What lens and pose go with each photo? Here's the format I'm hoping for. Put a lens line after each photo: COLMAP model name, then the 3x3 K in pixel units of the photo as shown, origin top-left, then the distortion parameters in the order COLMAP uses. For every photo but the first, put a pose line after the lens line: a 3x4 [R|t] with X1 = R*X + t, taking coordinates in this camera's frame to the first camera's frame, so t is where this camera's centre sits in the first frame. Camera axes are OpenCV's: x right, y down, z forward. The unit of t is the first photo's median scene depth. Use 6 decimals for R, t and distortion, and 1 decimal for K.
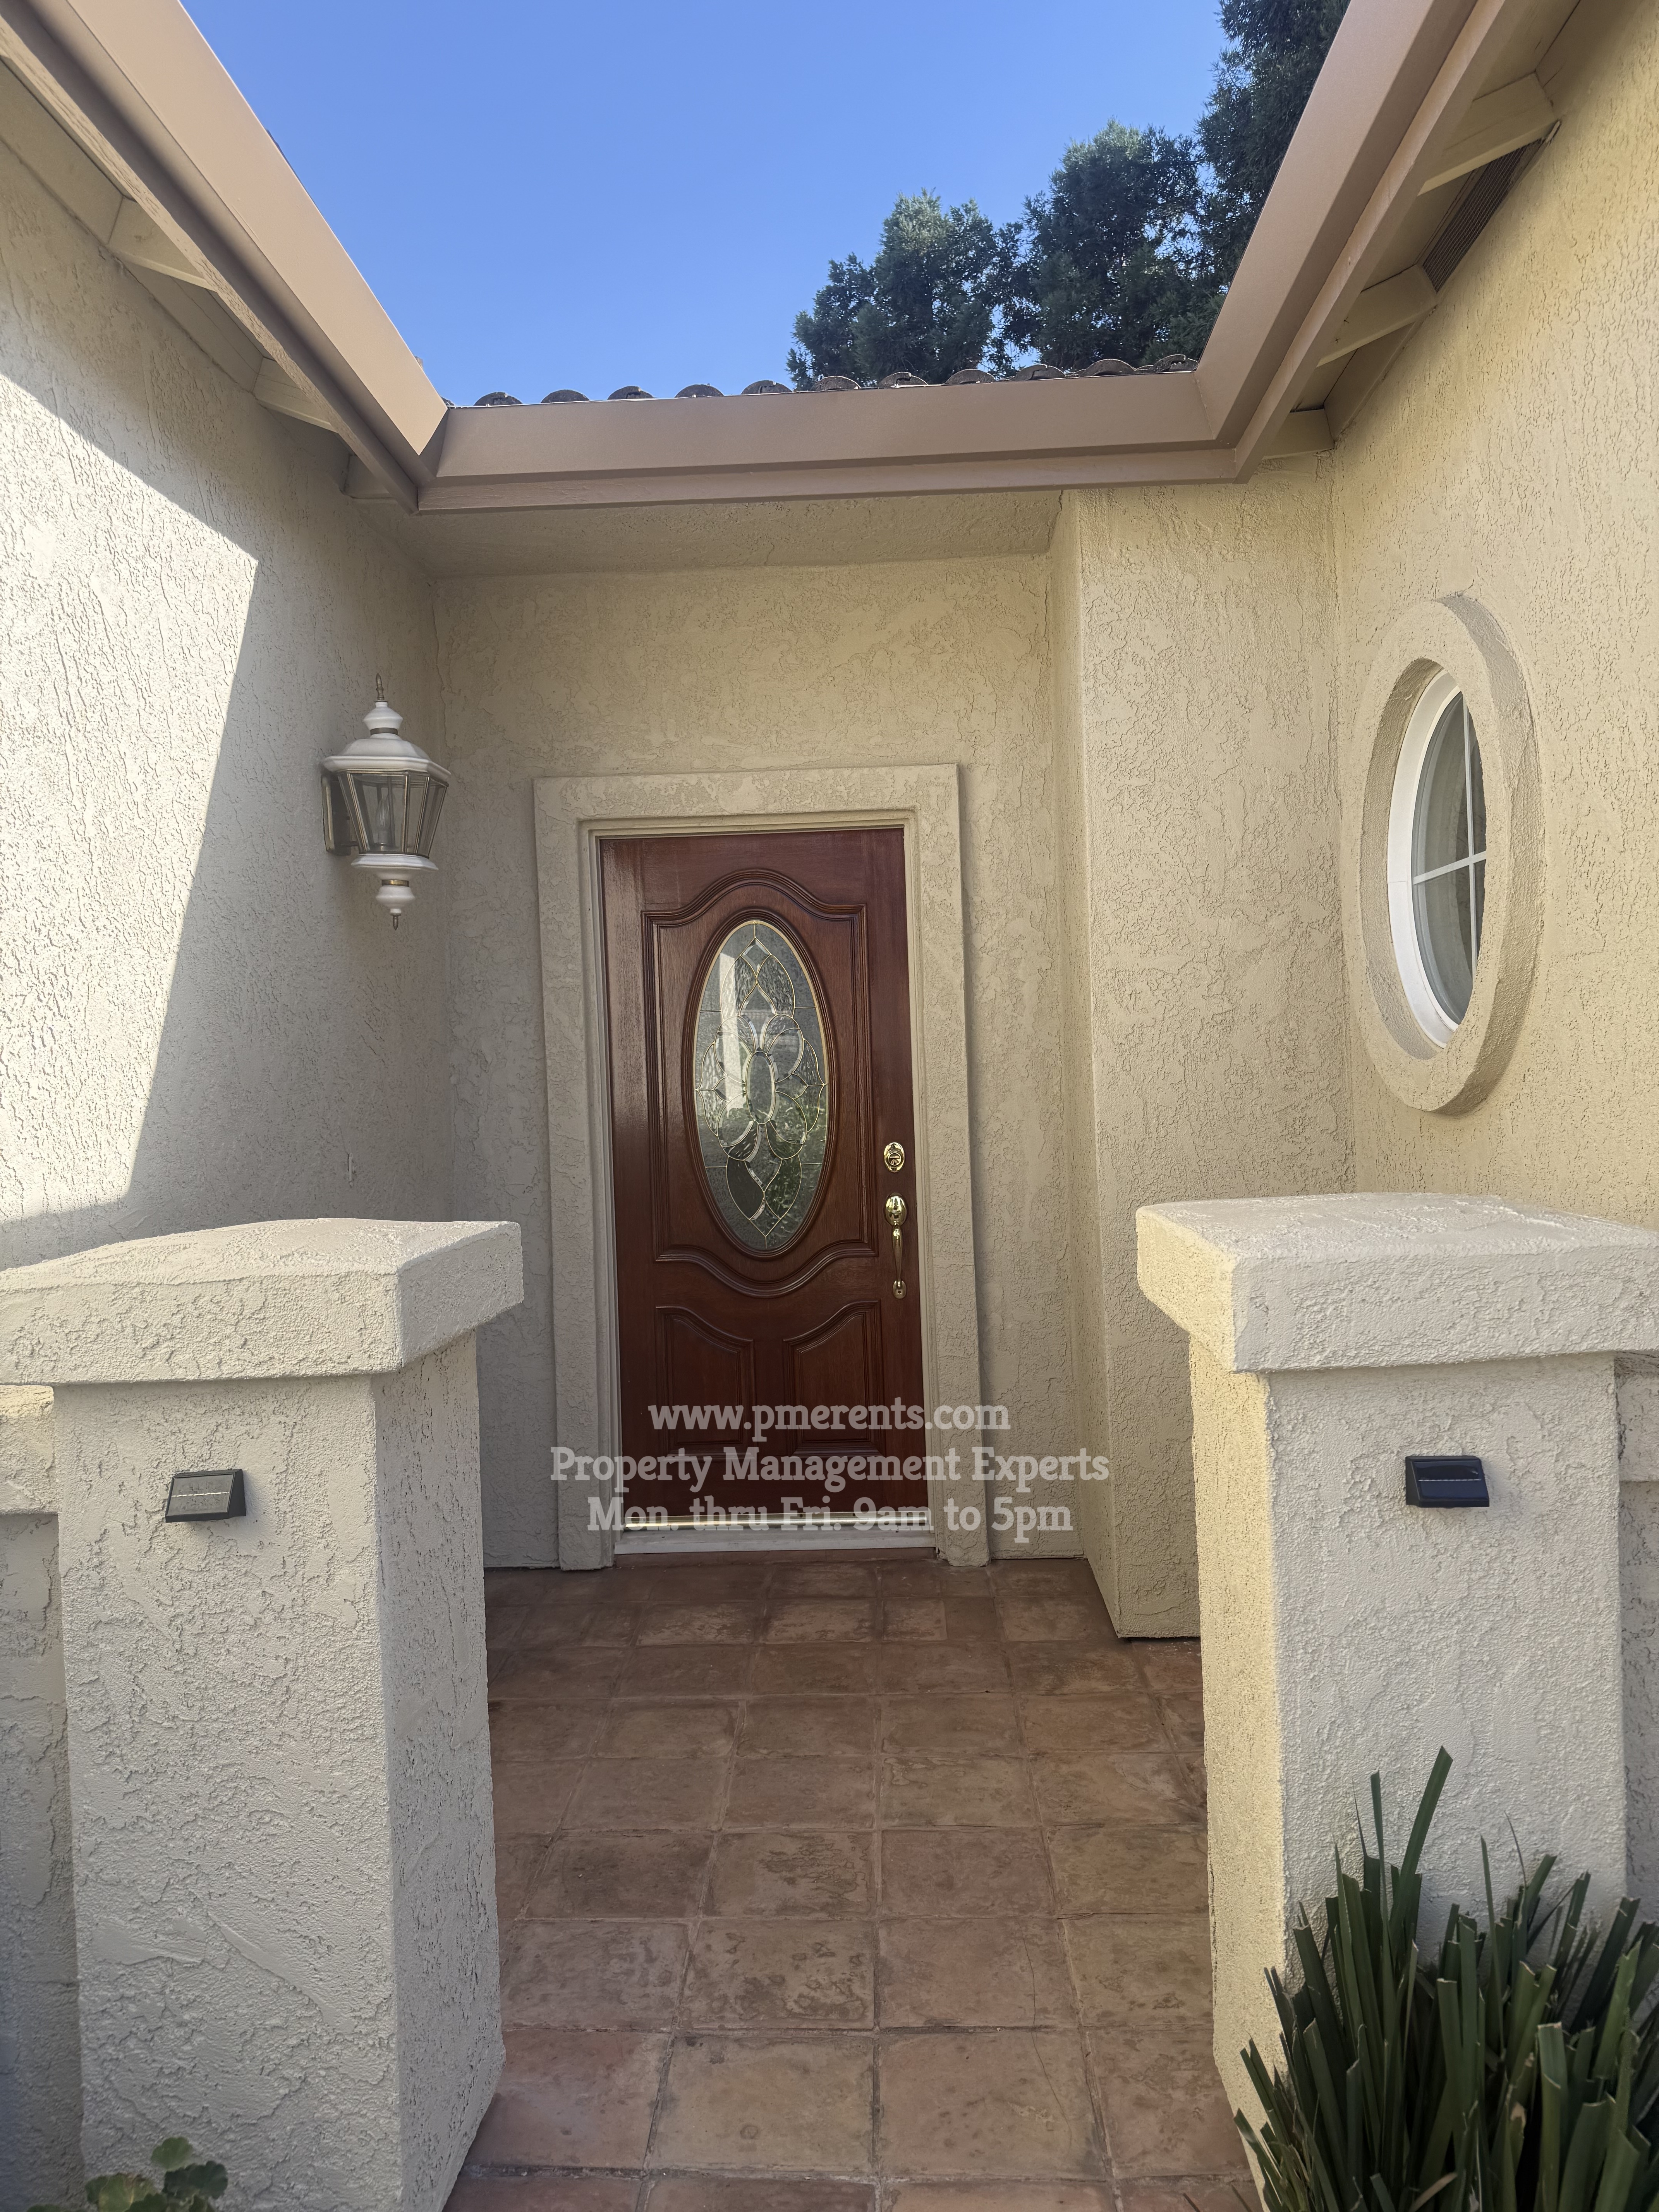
lens RADIAL K [[1532.1, 0, 829.5], [0, 1532.1, 1106.0], [0, 0, 1]] dist [0.007041, 0.001729]
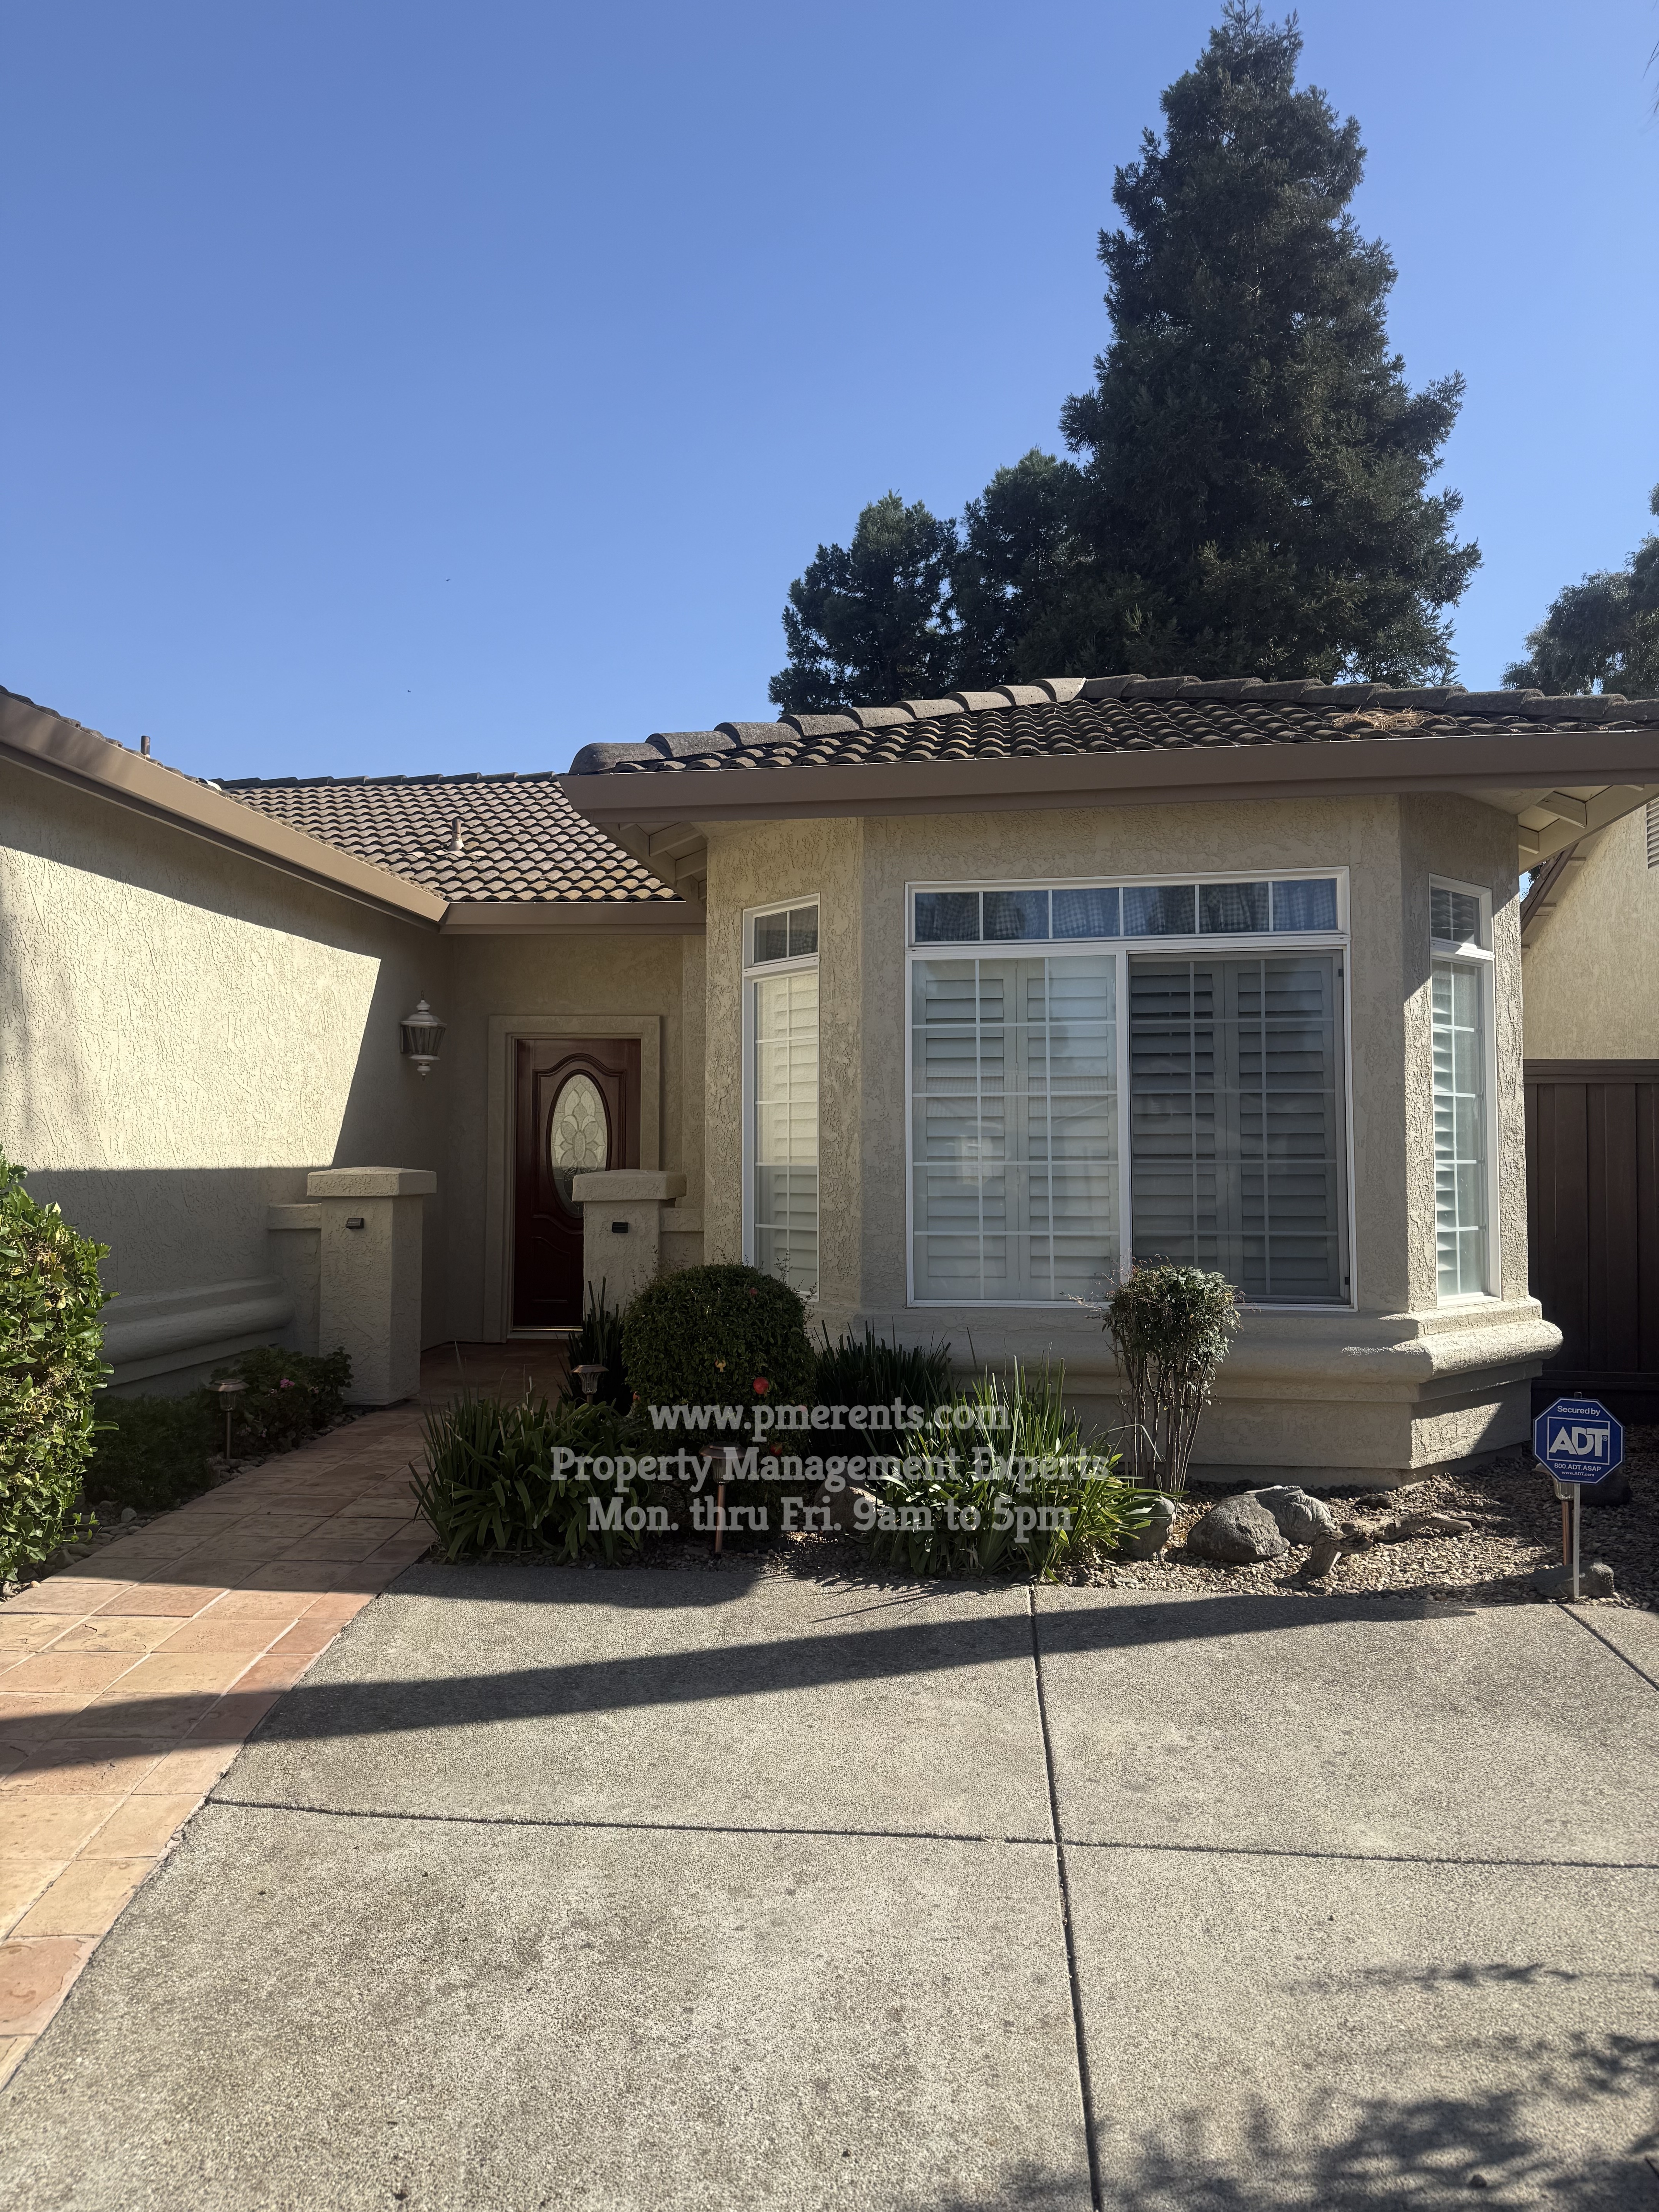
lens RADIAL K [[1529.5, 0, 829.5], [0, 1529.5, 1106.0], [0, 0, 1]] dist [0.057915, 0.000189]
pose [[0.997055, 0.036770, -0.067299, 0.636003], [-0.040291, 0.997847, -0.051741, 0.042977], [0.065252, 0.054301, 0.996390, -1.711240]]
